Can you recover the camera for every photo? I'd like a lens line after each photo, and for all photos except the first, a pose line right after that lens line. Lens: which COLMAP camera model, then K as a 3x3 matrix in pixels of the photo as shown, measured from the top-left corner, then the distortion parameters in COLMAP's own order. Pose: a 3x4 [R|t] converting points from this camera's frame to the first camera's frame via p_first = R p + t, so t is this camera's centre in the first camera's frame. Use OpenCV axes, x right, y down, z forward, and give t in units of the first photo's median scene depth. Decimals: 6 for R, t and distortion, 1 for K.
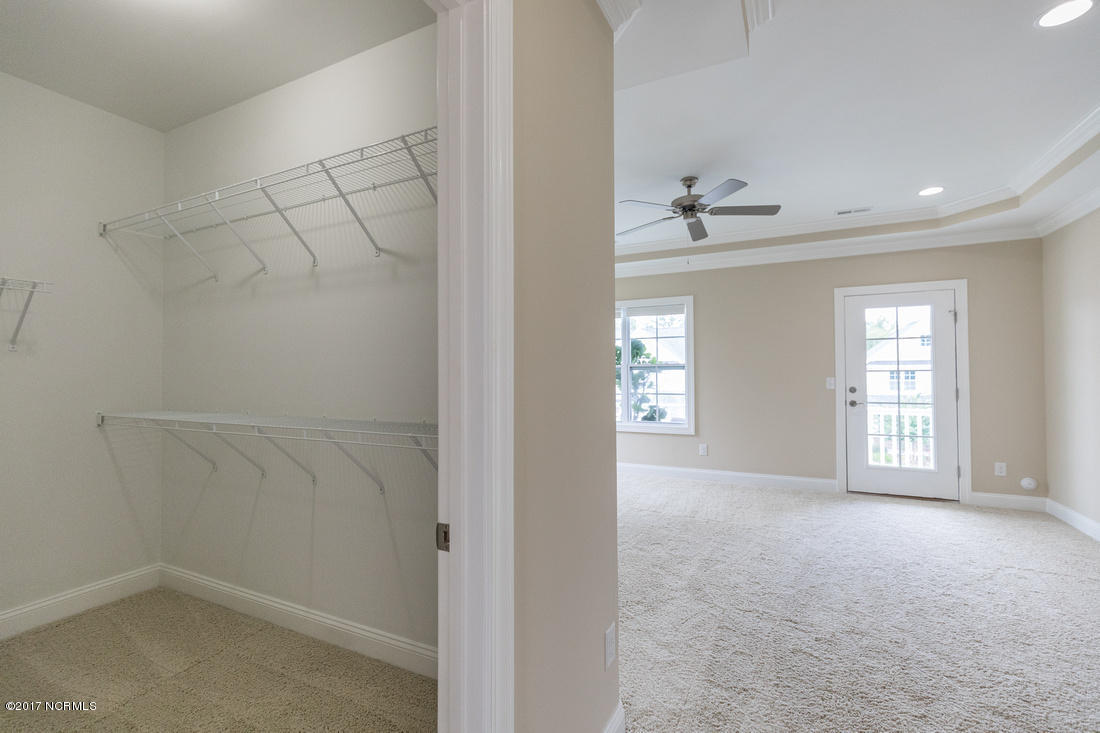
lens RADIAL K [[487.6, 0, 554.7], [0, 487.6, 364.1], [0, 0, 1]] dist [0.004135, -0.001149]
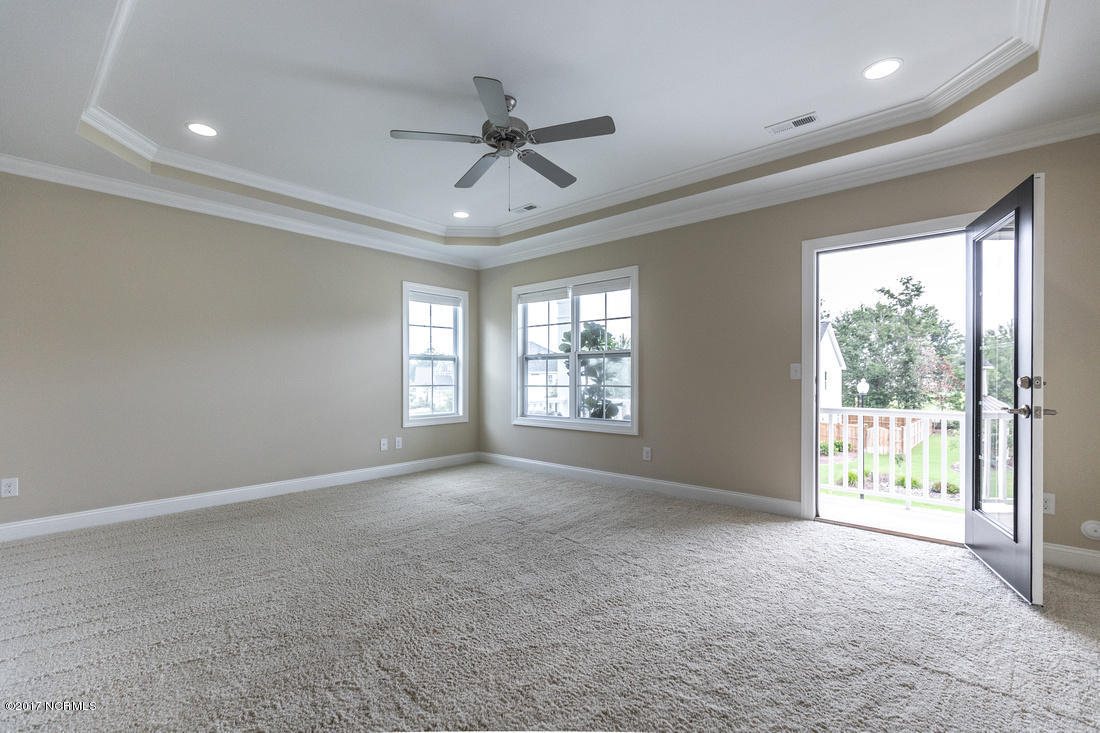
lens RADIAL K [[487.6, 0, 540.5], [0, 487.6, 375.4], [0, 0, 1]] dist [0.004135, -0.001149]
pose [[0.965329, 0.005633, -0.260974, 0.519941], [-0.001070, 0.999844, 0.017623, 0.044113], [0.261033, -0.016733, 0.965185, 0.250791]]
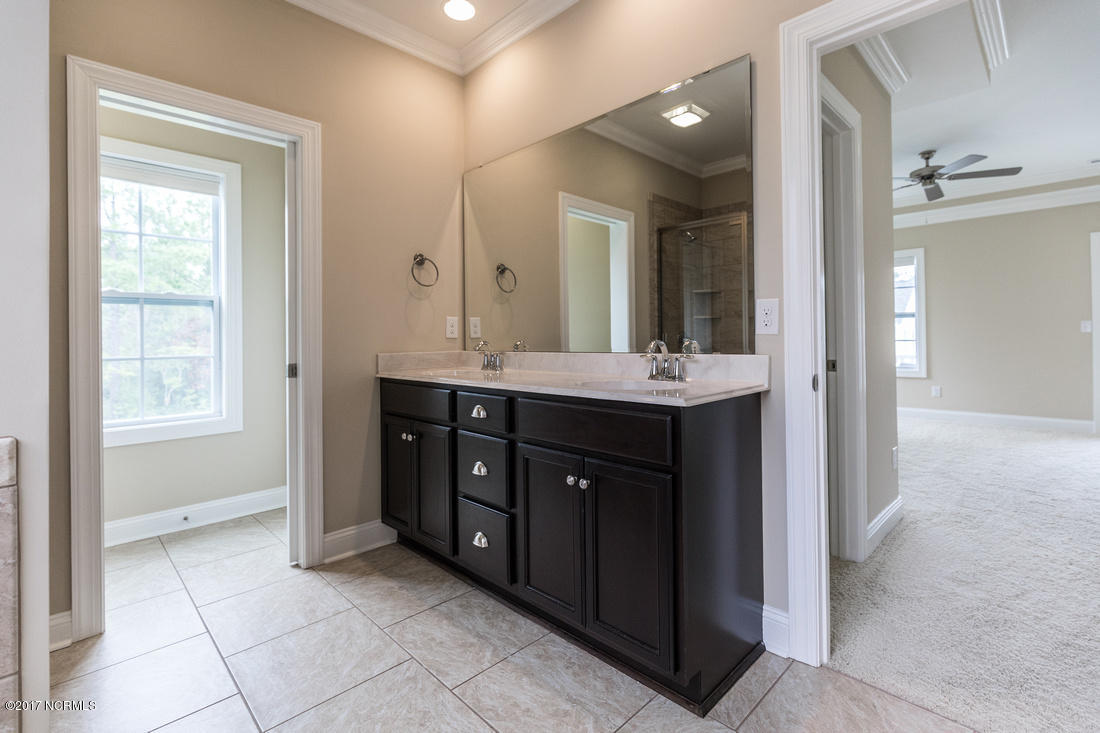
lens RADIAL K [[487.6, 0, 573.0], [0, 487.6, 331.5], [0, 0, 1]] dist [0.004135, -0.001149]
pose [[0.948679, -0.008001, -0.316139, -0.169565], [0.010909, 0.999913, 0.007430, 0.040972], [0.316052, -0.010497, 0.948684, -0.407449]]
